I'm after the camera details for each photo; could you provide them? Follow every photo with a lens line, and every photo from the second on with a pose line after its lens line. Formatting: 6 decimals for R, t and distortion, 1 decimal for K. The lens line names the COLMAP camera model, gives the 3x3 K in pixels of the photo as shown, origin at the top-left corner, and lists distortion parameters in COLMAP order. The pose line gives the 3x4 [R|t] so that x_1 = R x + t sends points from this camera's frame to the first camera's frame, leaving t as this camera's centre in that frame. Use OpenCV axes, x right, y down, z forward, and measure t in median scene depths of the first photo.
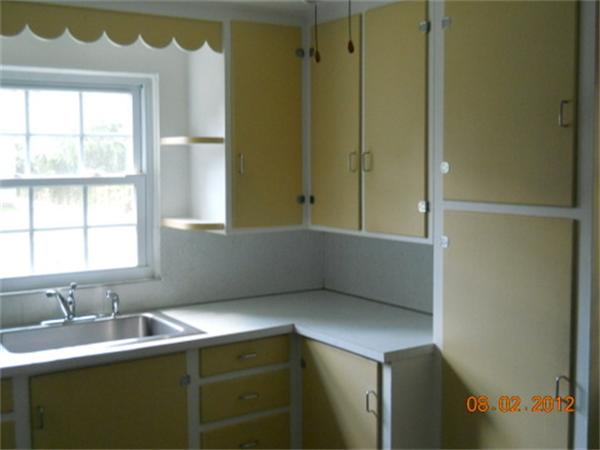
lens RADIAL K [[738.1, 0, 300.0], [0, 738.1, 225.0], [0, 0, 1]] dist [-0.043732, 0.031305]
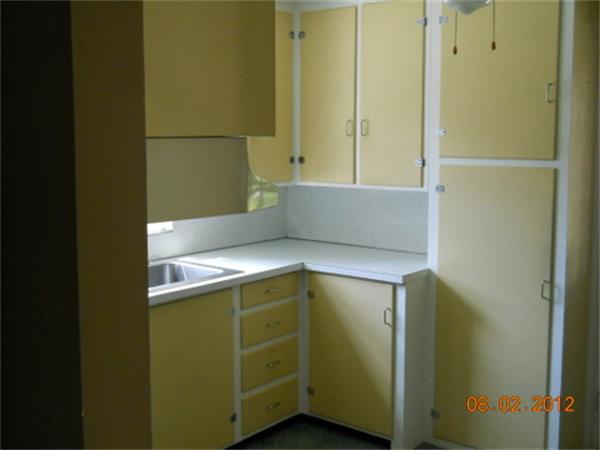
lens RADIAL K [[738.6, 0, 300.0], [0, 738.6, 225.0], [0, 0, 1]] dist [0.013511, 0.012150]
pose [[0.951226, -0.034384, 0.306574, -0.404068], [0.022463, 0.998851, 0.042331, 0.022723], [-0.307677, -0.033380, 0.950905, -0.155170]]
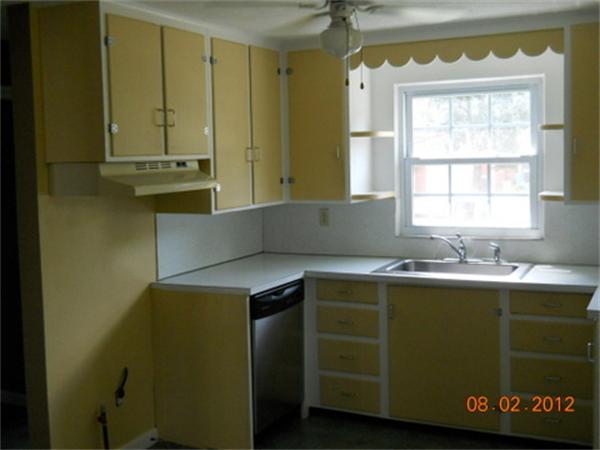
lens RADIAL K [[738.1, 0, 300.0], [0, 738.1, 225.0], [0, 0, 1]] dist [-0.043732, 0.031305]
pose [[0.491672, 0.075961, -0.867461, 0.782568], [-0.047953, 0.997038, 0.060128, -0.006612], [0.869459, 0.012034, 0.493858, 0.042701]]
